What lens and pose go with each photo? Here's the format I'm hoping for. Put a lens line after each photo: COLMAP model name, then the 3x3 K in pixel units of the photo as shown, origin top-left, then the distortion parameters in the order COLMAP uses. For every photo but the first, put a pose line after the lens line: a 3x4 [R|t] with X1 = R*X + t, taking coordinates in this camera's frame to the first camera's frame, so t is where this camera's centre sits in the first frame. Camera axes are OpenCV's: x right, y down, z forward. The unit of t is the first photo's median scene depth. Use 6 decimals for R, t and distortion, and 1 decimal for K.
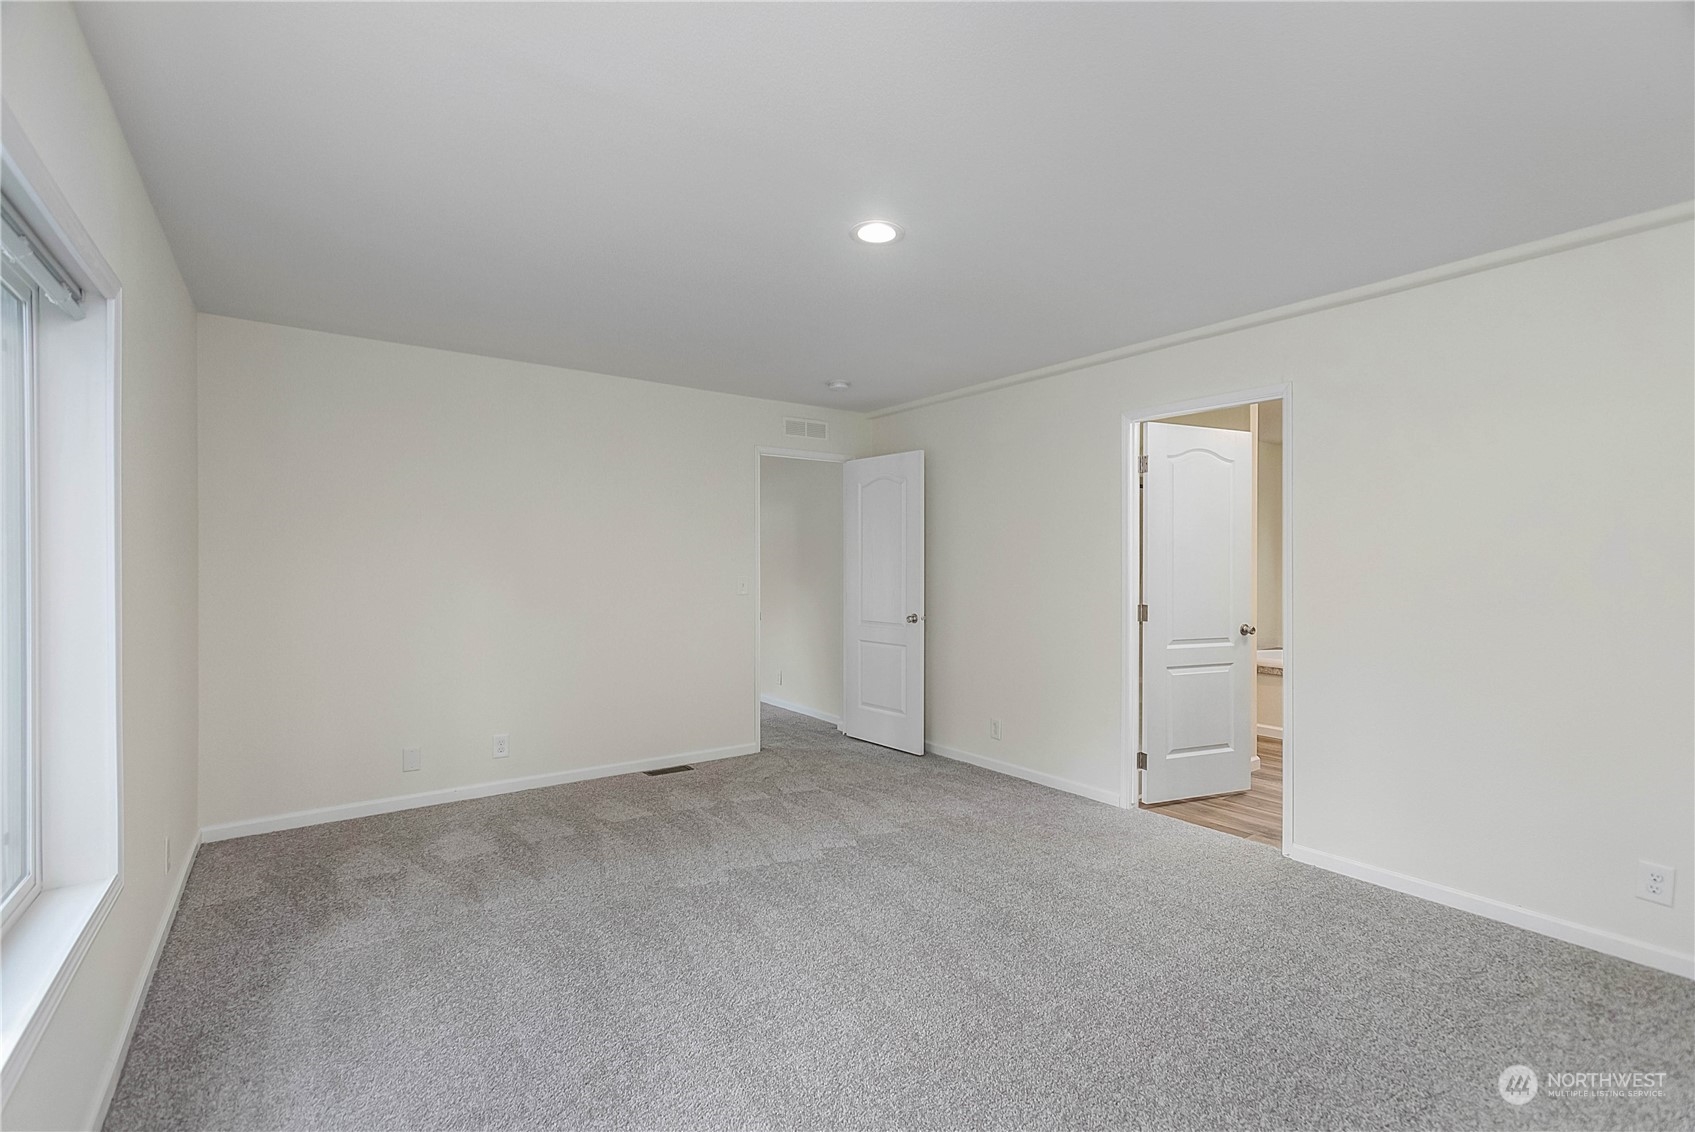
lens RADIAL K [[769.1, 0, 809.5], [0, 769.1, 566.8], [0, 0, 1]] dist [-0.007322, 0.008083]
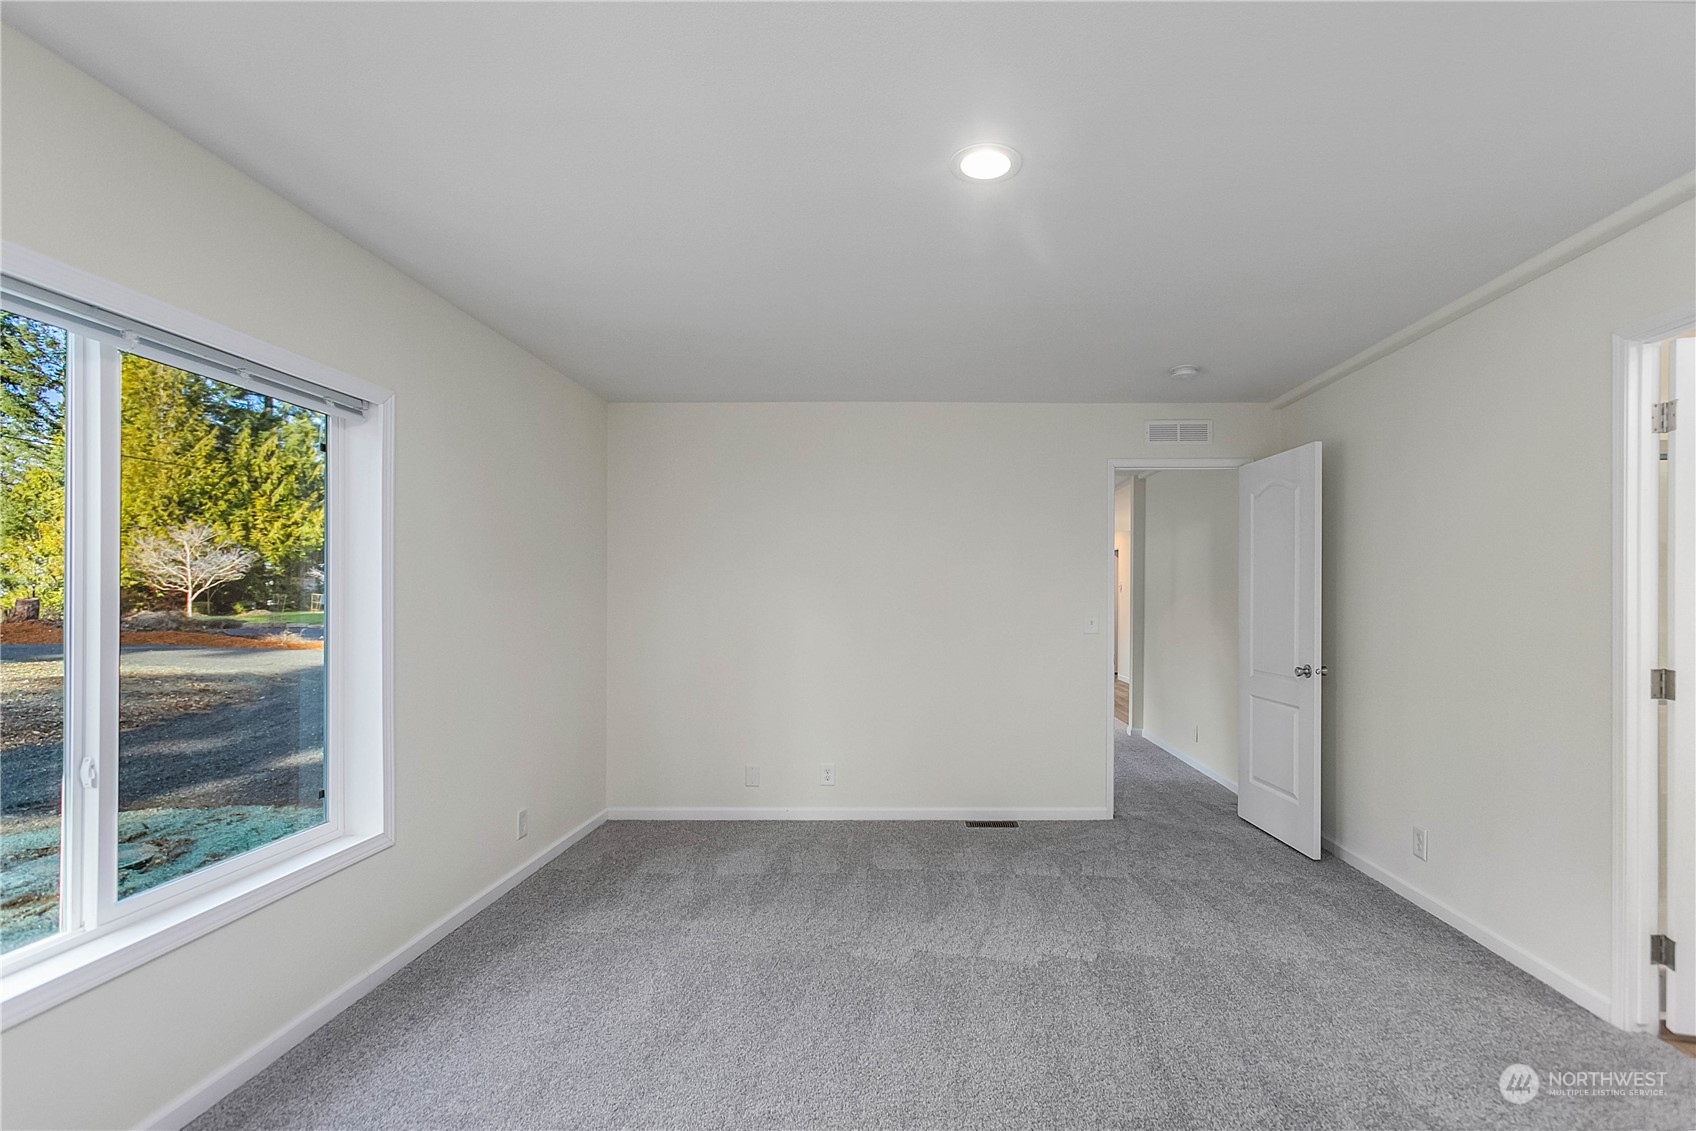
lens RADIAL K [[769.5, 0, 865.2], [0, 769.5, 592.1], [0, 0, 1]] dist [-0.007322, 0.008083]
pose [[0.814275, -0.007894, -0.580426, 0.273077], [0.000466, 0.999916, -0.012945, 0.001158], [0.580479, 0.010271, 0.814210, 0.197460]]
